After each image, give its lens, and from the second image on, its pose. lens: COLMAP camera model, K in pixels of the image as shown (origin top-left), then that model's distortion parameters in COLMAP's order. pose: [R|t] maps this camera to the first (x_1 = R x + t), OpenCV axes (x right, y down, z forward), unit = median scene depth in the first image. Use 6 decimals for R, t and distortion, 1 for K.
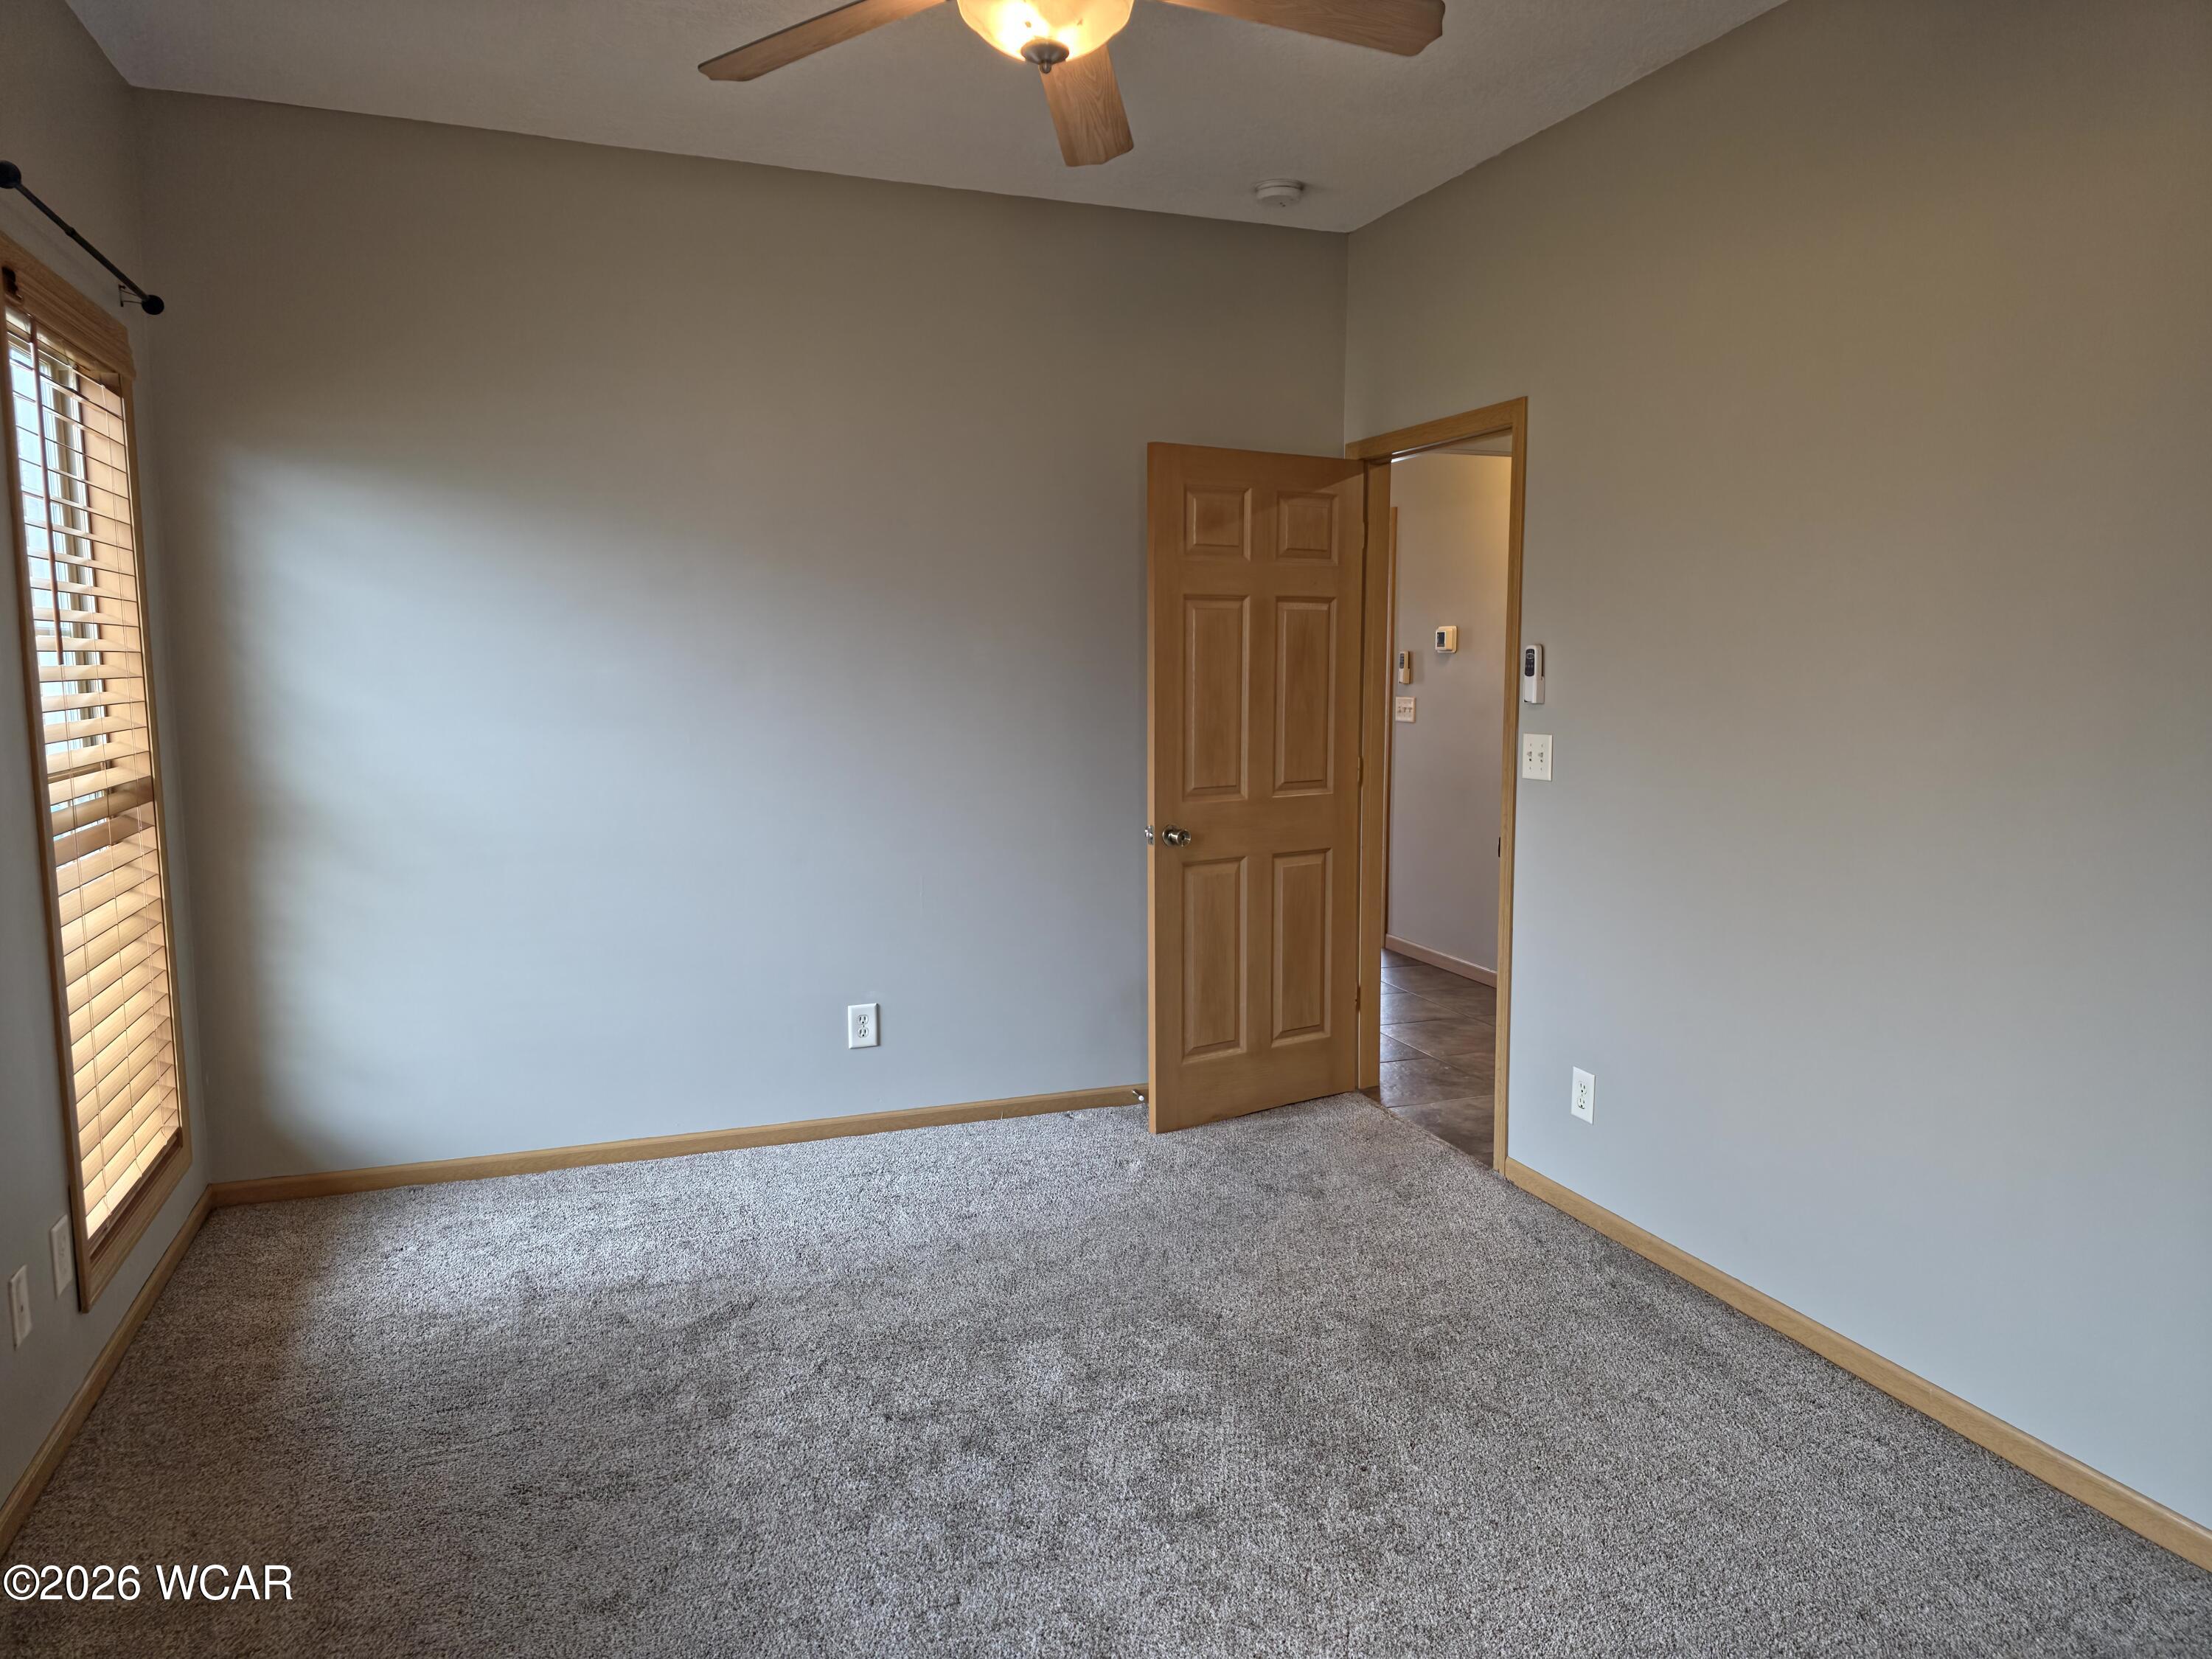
lens RADIAL K [[1482.3, 0, 1110.6], [0, 1482.3, 817.2], [0, 0, 1]] dist [0.042625, -0.039467]
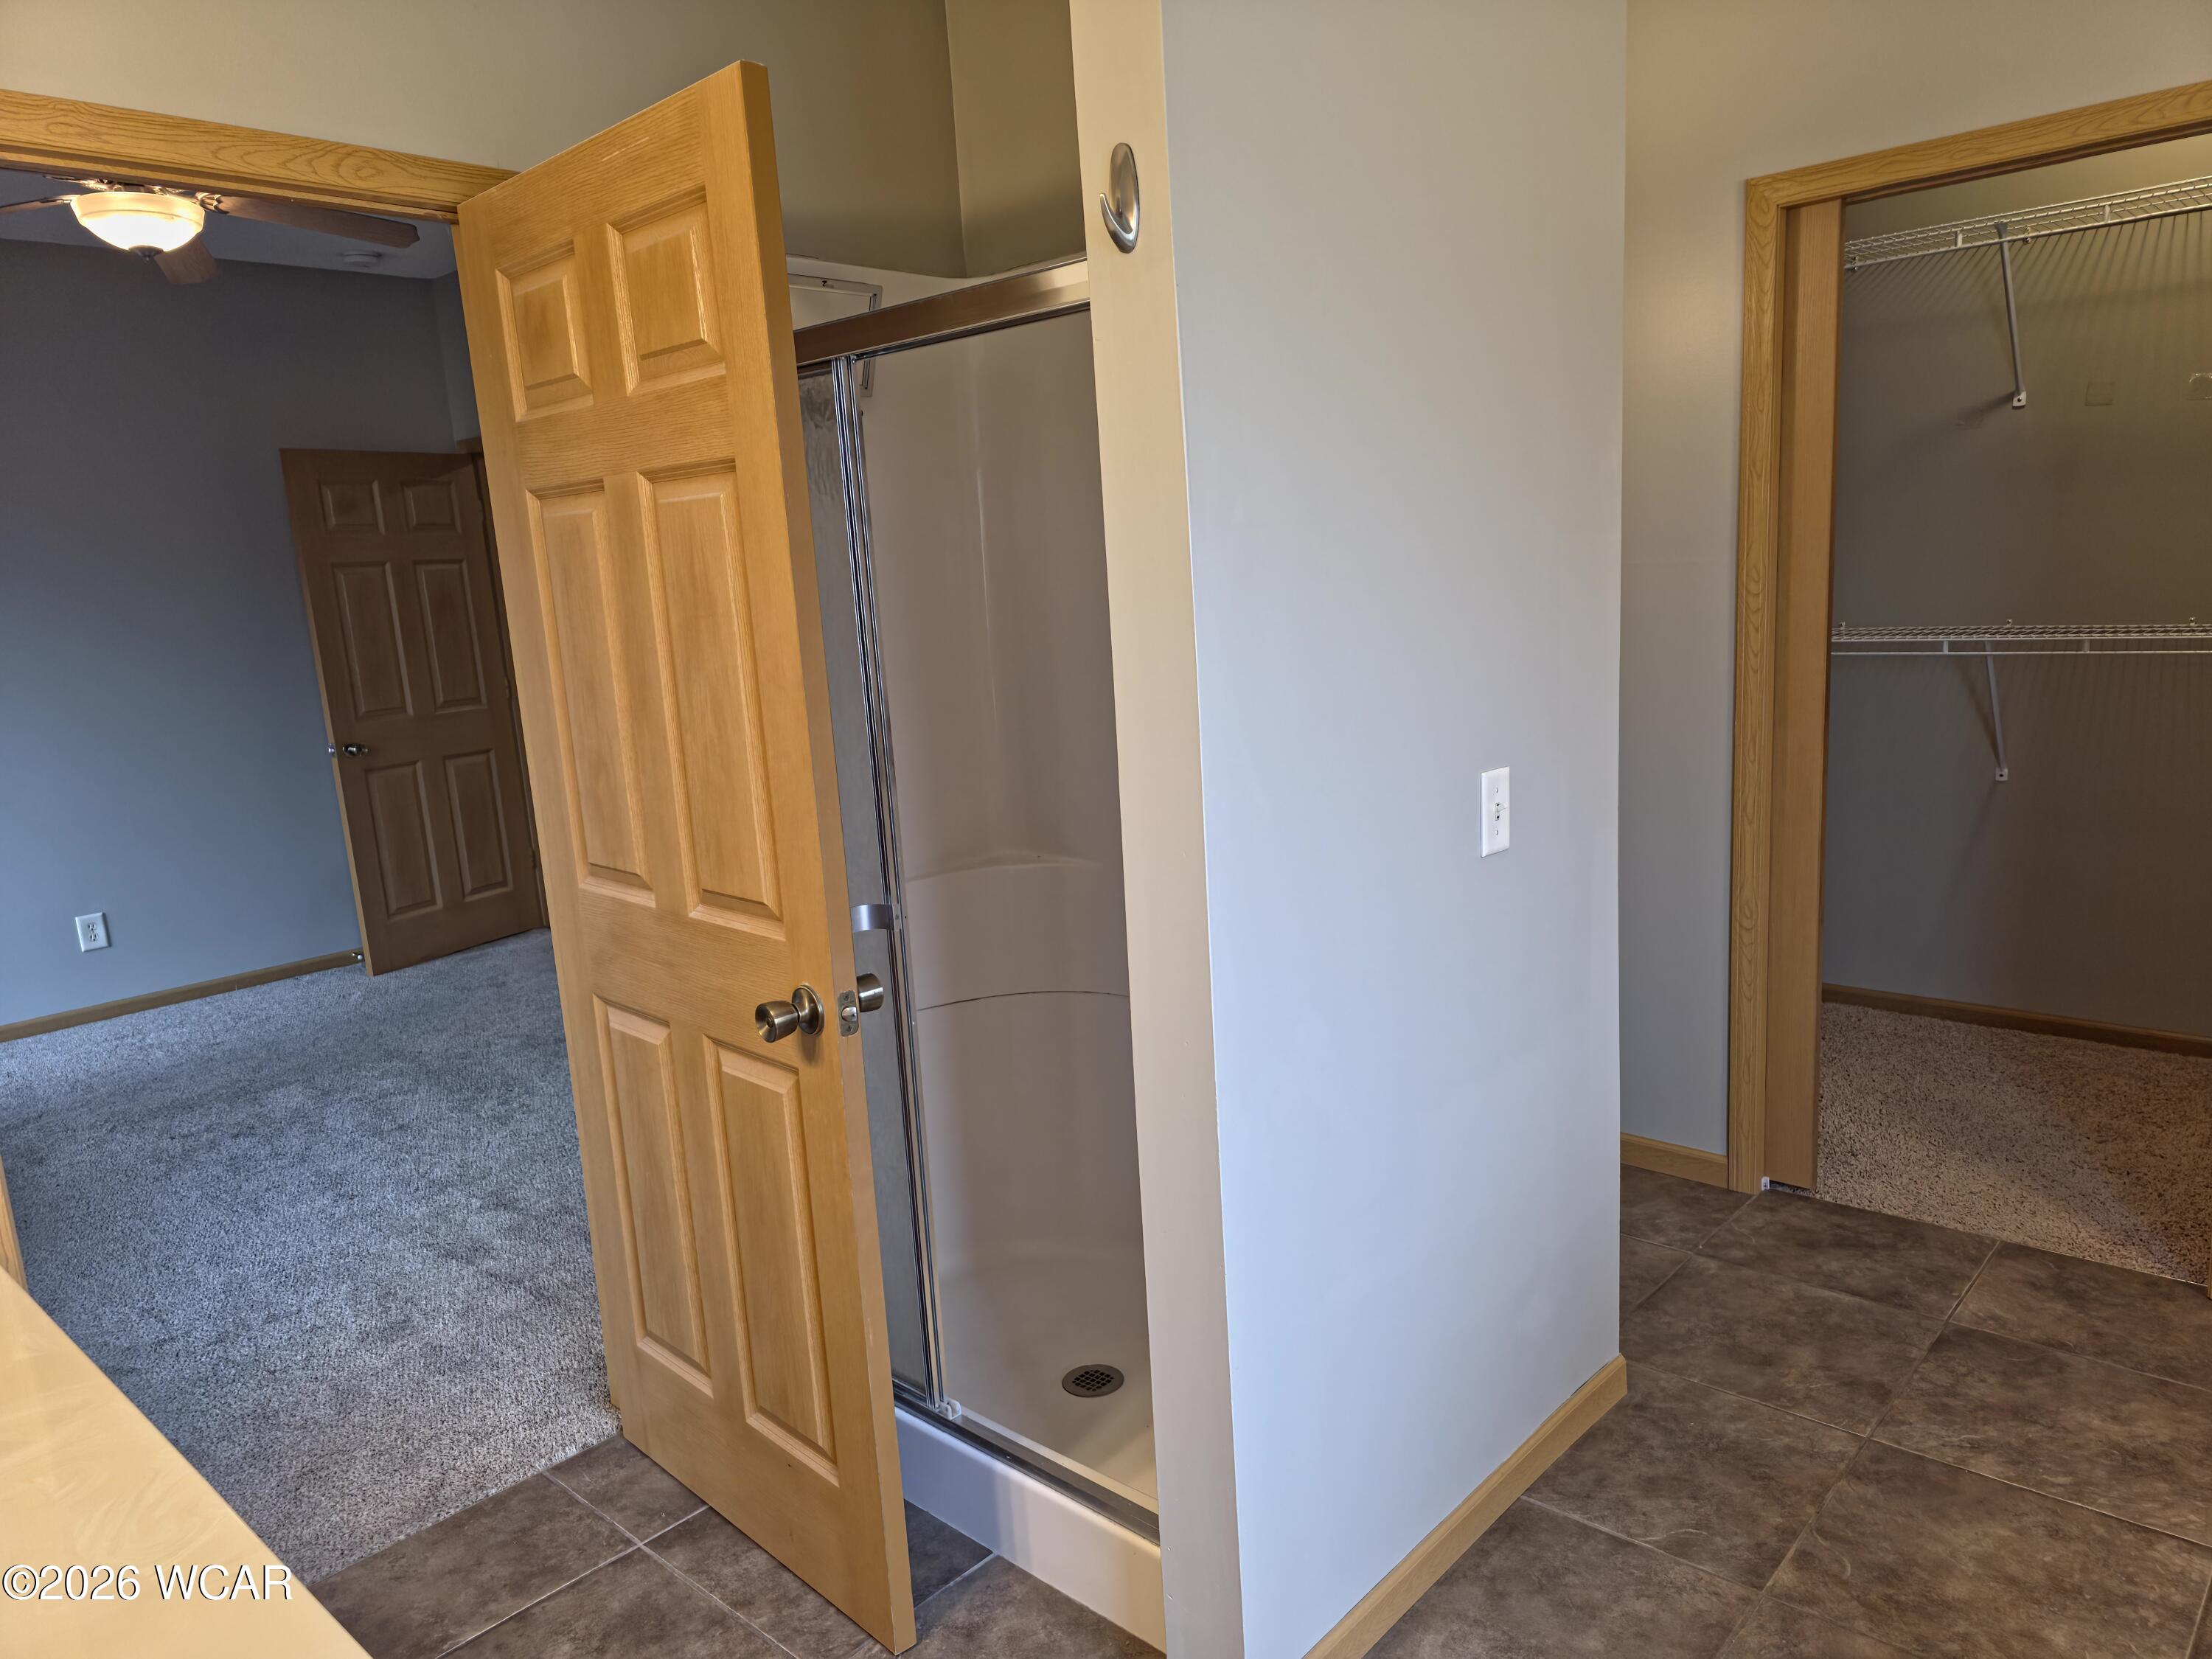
lens RADIAL K [[1482.3, 0, 1112.8], [0, 1482.3, 829.1], [0, 0, 1]] dist [0.042625, -0.039467]
pose [[0.882747, -0.136812, 0.449490, 0.034152], [0.111089, 0.990317, 0.083259, 0.050171], [-0.456528, -0.023563, 0.889397, -0.516160]]
